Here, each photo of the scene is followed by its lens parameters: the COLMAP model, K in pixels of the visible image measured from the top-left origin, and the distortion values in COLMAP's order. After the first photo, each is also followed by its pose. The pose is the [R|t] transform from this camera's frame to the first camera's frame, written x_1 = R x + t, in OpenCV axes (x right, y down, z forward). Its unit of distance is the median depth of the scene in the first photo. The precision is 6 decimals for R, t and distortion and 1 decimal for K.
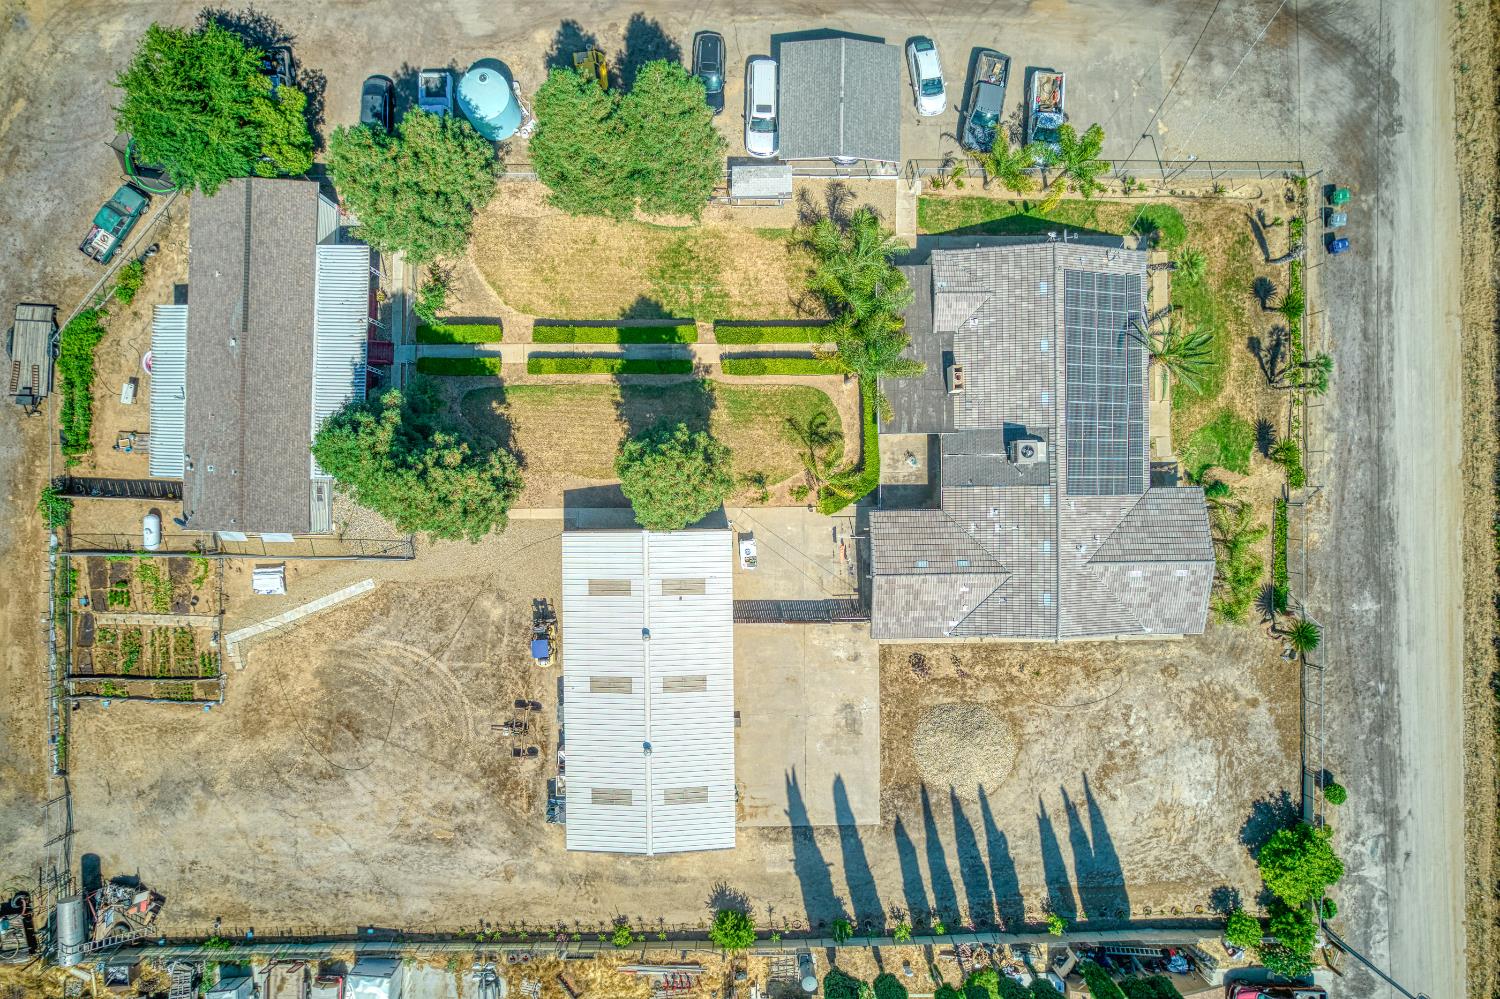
lens RADIAL K [[962.0, 0, 750.1], [0, 962.0, 505.7], [0, 0, 1]] dist [-0.086442, 0.078988]
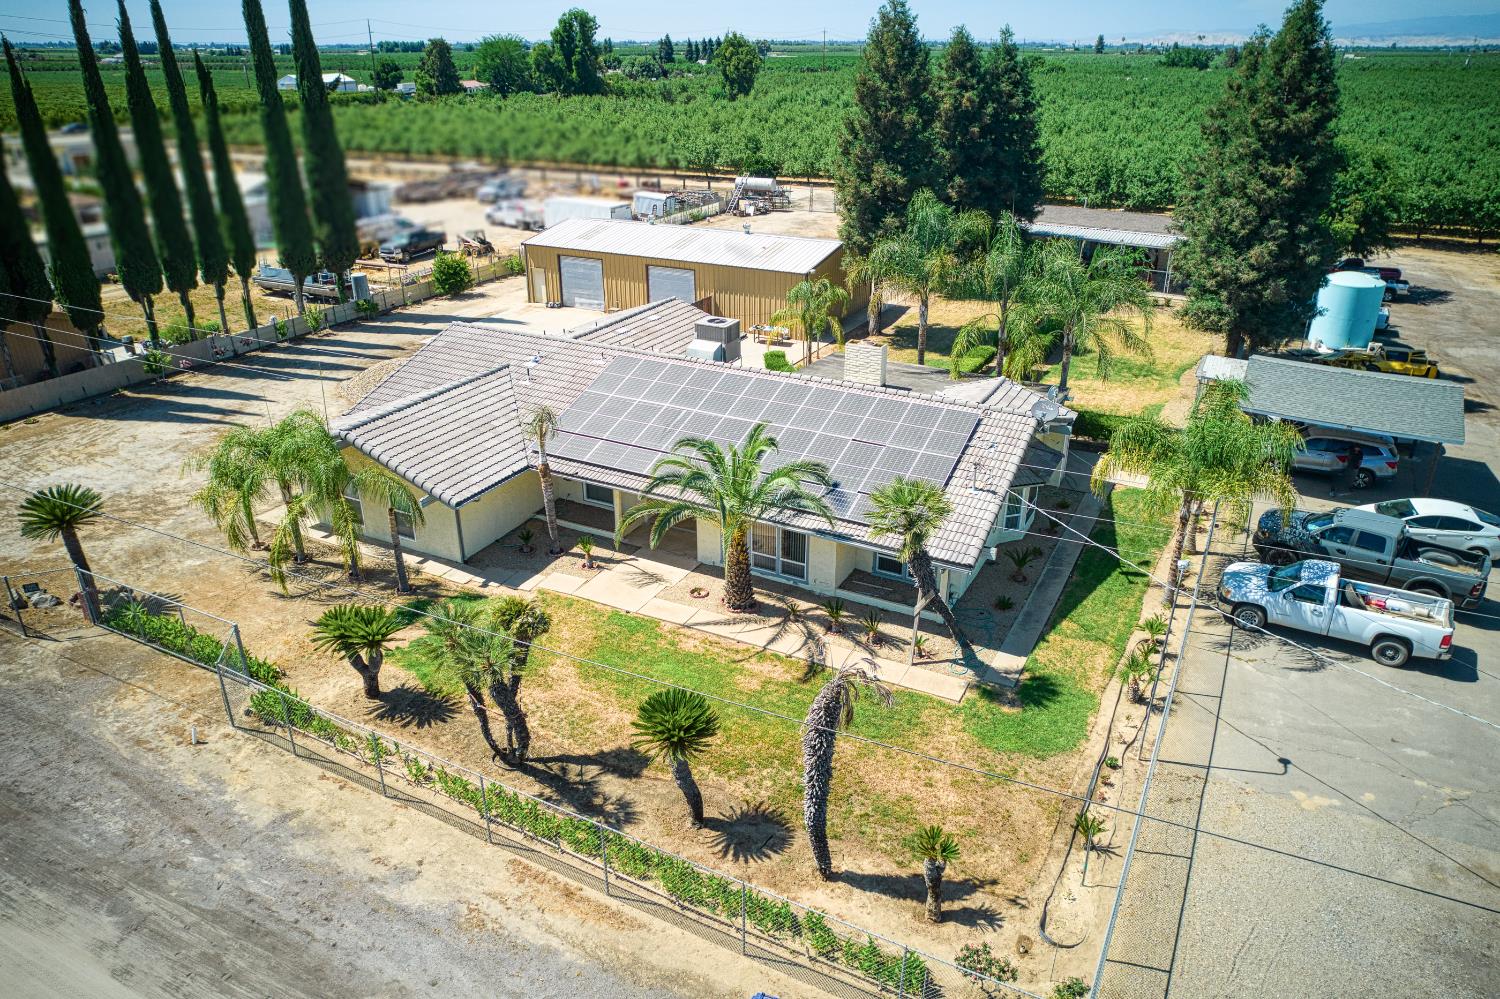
lens RADIAL K [[1018.8, 0, 755.7], [0, 1018.8, 501.8], [0, 0, 1]] dist [-0.074112, 0.064448]
pose [[-0.472103, 0.348990, -0.809522, 0.786403], [-0.881243, -0.210827, 0.423041, -0.353283], [-0.023032, 0.913104, 0.407076, 0.755465]]
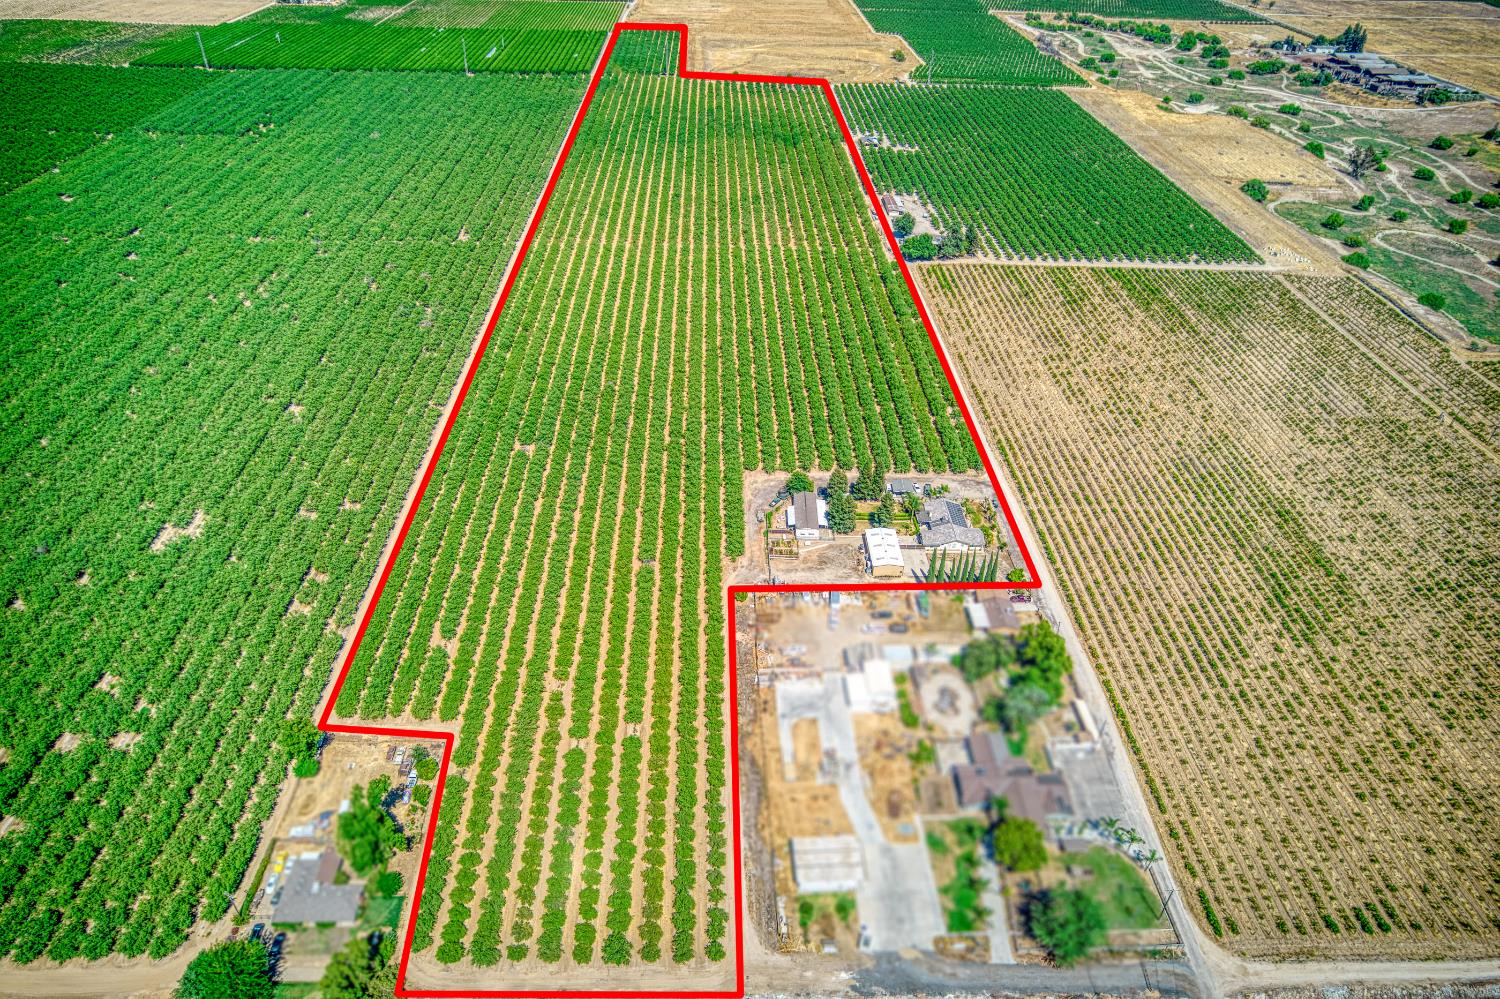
lens RADIAL K [[962.0, 0, 750.1], [0, 962.0, 505.7], [0, 0, 1]] dist [-0.086442, 0.078988]
pose [[0.999421, -0.001903, 0.033966, -0.985314], [0.028856, 0.576182, -0.816812, 4.201605], [-0.018016, 0.817319, 0.575903, -2.174479]]
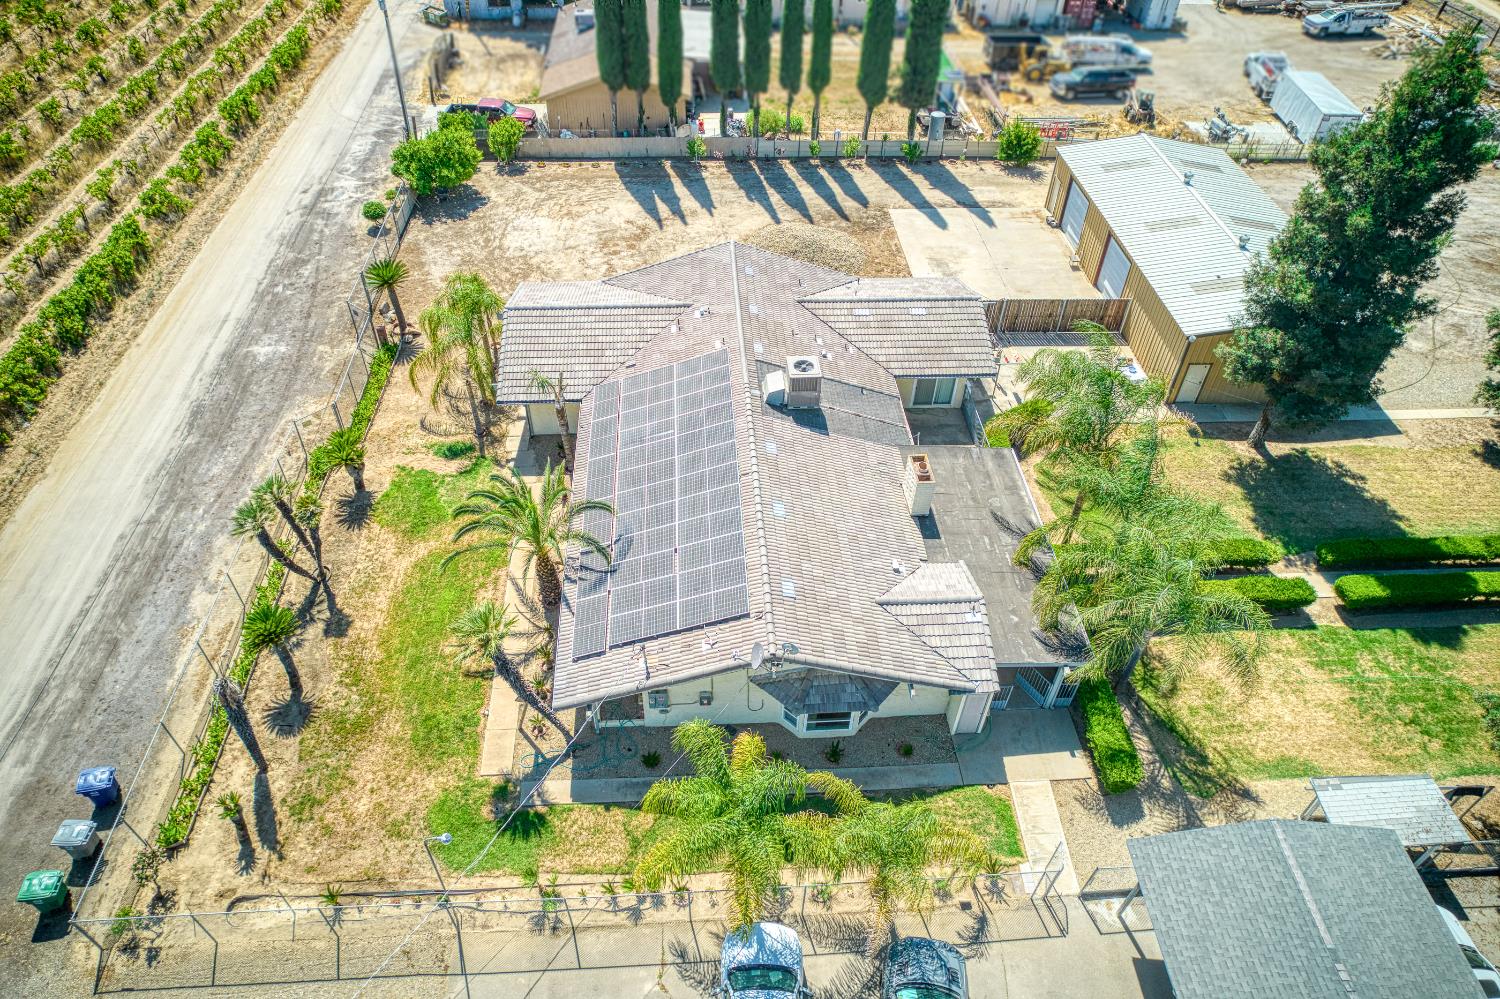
lens RADIAL K [[962.0, 0, 750.1], [0, 962.0, 505.7], [0, 0, 1]] dist [-0.086442, 0.078988]
pose [[-0.997779, 0.005867, -0.066345, 0.335072], [-0.051152, -0.705459, 0.706903, -0.516589], [-0.042656, 0.708727, 0.704192, 0.560700]]
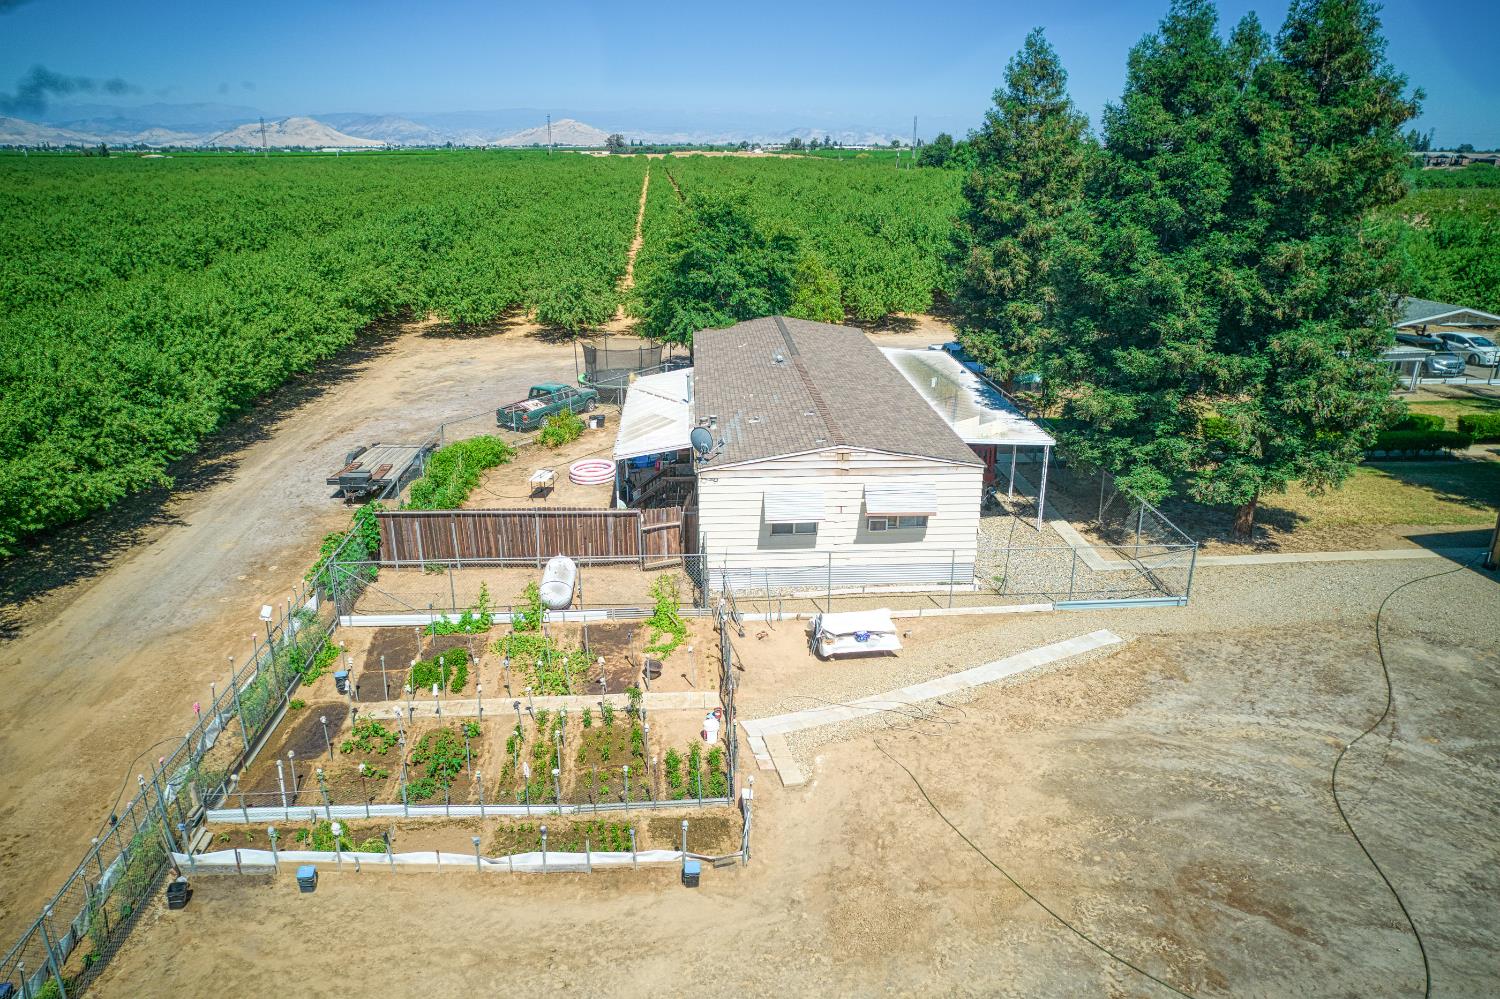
lens RADIAL K [[1006.7, 0, 750.0], [0, 1006.7, 499.5], [0, 0, 1]] dist [-0.094932, 0.090545]
pose [[0.996670, -0.029808, 0.075902, -0.570443], [0.081452, 0.319440, -0.944099, 0.437629], [0.003895, 0.947137, 0.320805, 0.801888]]
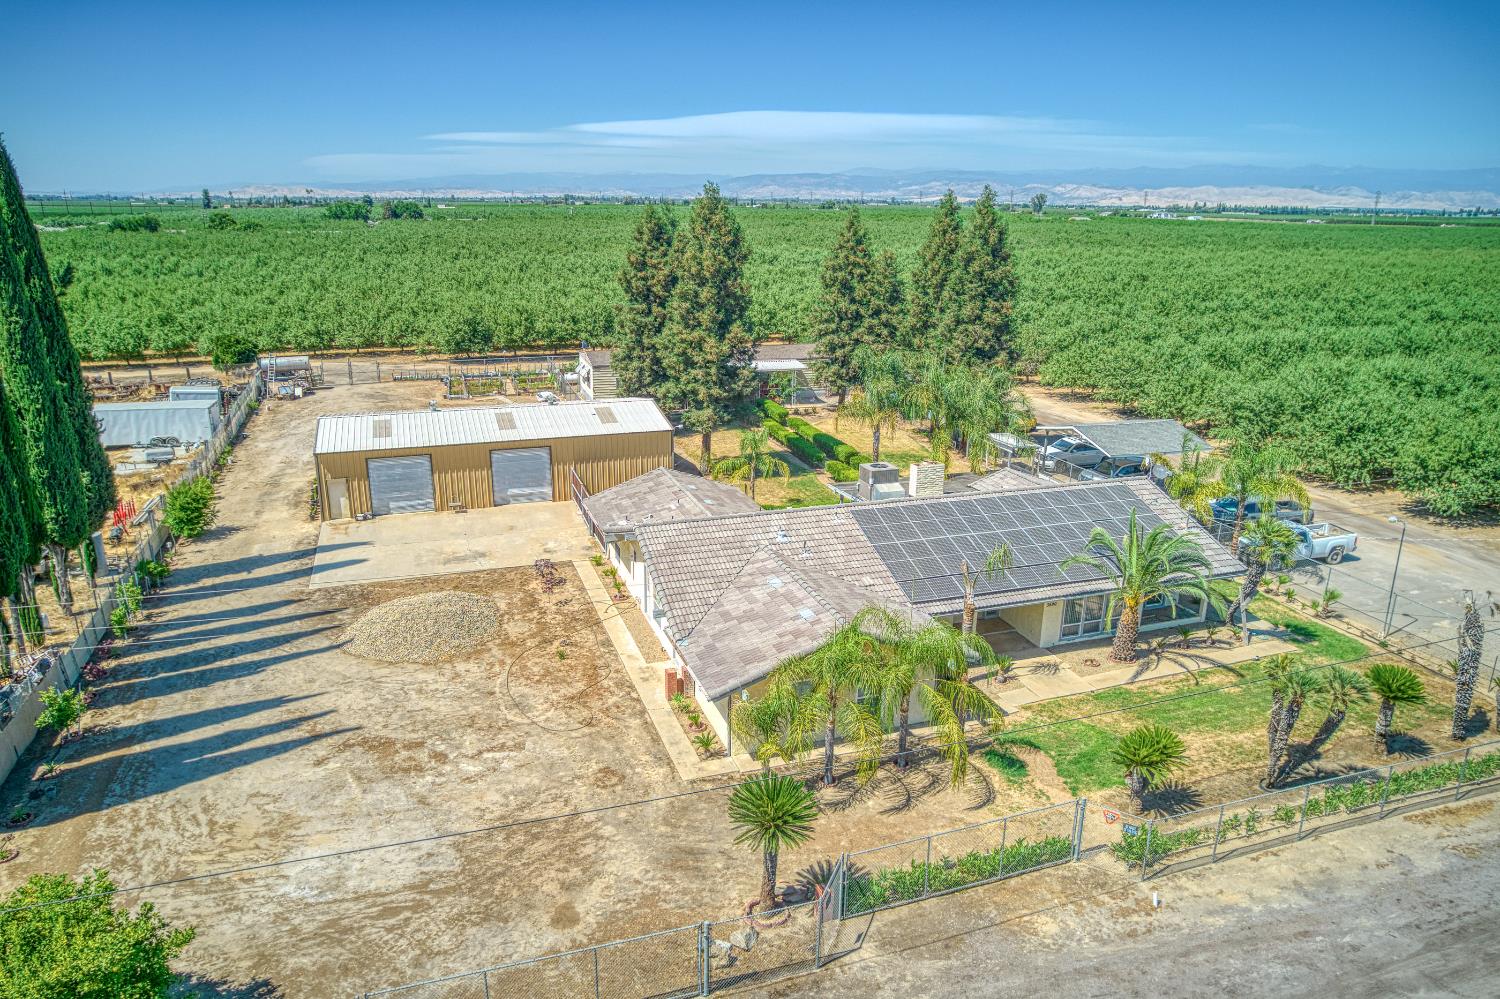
lens RADIAL K [[1006.7, 0, 750.0], [0, 1006.7, 499.5], [0, 0, 1]] dist [-0.094932, 0.090545]
pose [[0.318749, 0.258515, -0.911904, 0.875131], [-0.947667, 0.068589, -0.311805, 0.252133], [-0.018060, 0.963569, 0.266849, 0.744259]]
